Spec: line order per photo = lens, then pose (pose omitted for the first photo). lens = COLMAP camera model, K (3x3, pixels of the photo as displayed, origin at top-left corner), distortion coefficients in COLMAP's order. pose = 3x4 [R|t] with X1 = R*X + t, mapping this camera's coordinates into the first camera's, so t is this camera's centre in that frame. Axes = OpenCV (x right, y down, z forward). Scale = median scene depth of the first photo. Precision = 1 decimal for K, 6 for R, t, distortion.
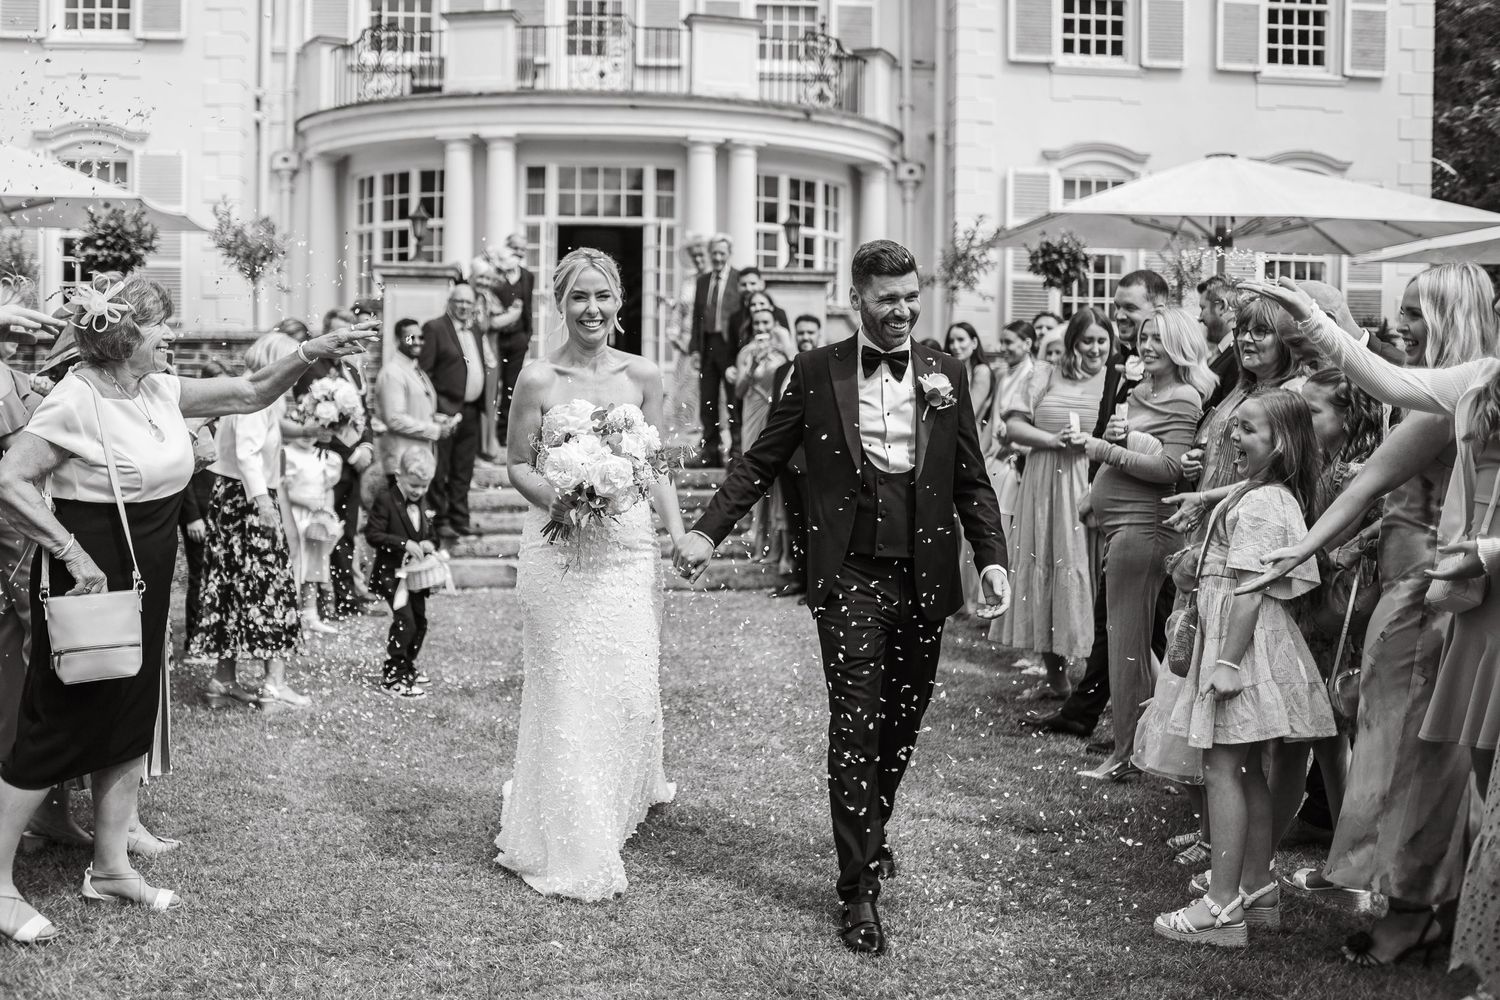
lens RADIAL K [[1611.8, 0, 750.0], [0, 1611.8, 500.0], [0, 0, 1]] dist [-0.097214, 0.012723]
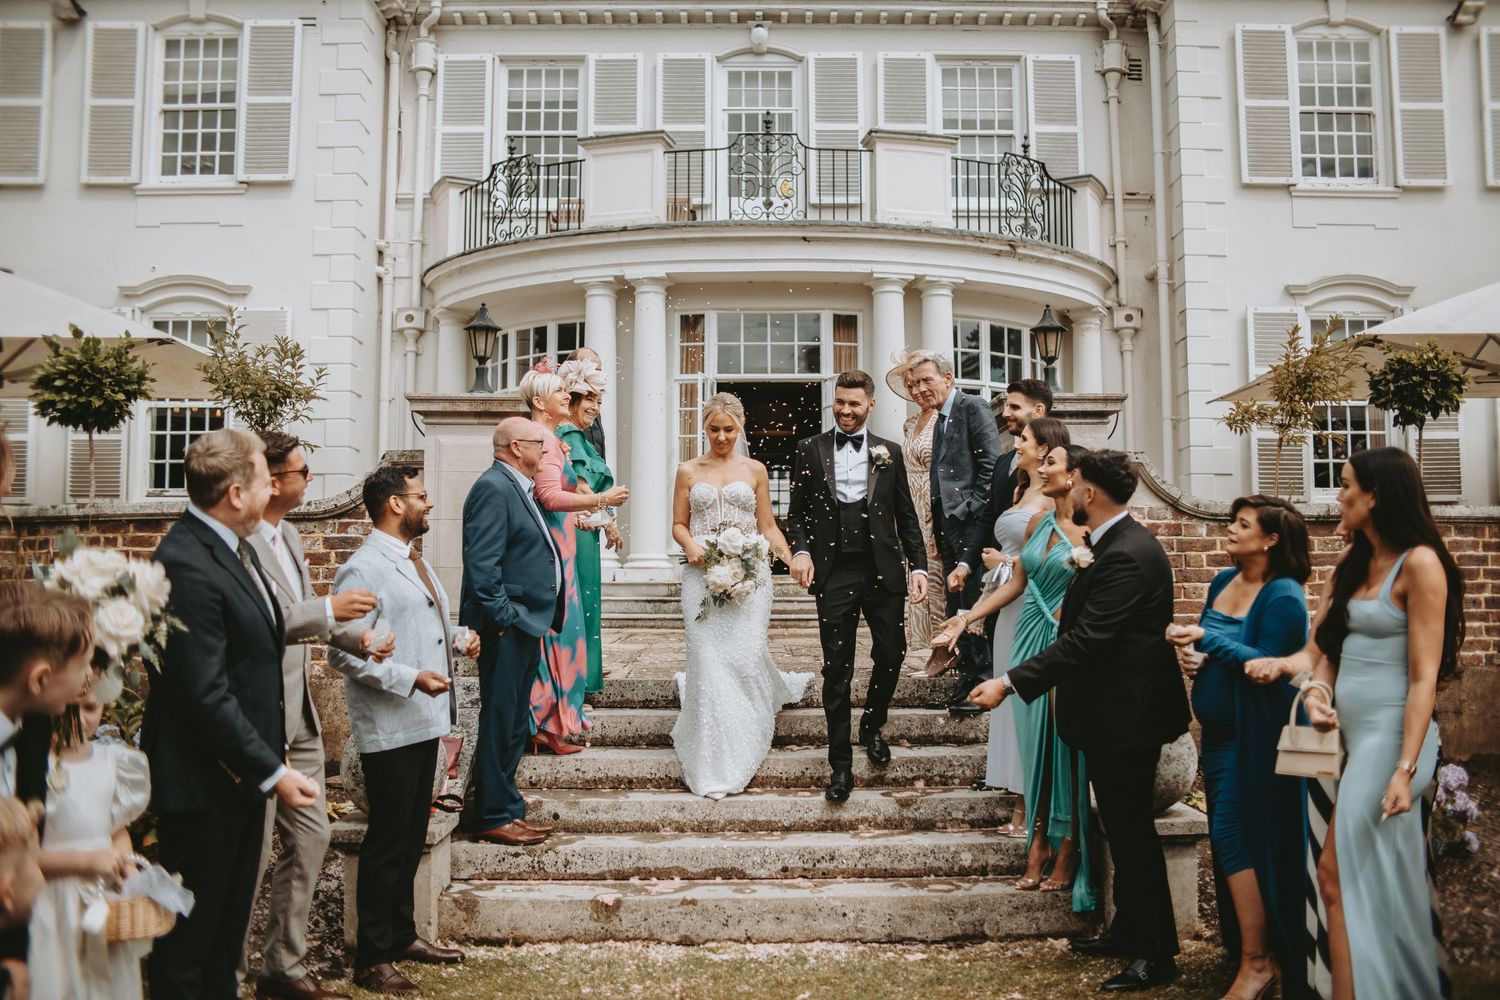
lens RADIAL K [[1317.1, 0, 754.4], [0, 1317.1, 476.4], [0, 0, 1]] dist [-0.139530, 0.168285]
pose [[0.993339, -0.022049, -0.113096, -0.024365], [0.006193, 0.990319, -0.138676, -0.027327], [0.115059, 0.137051, 0.983859, 0.332007]]
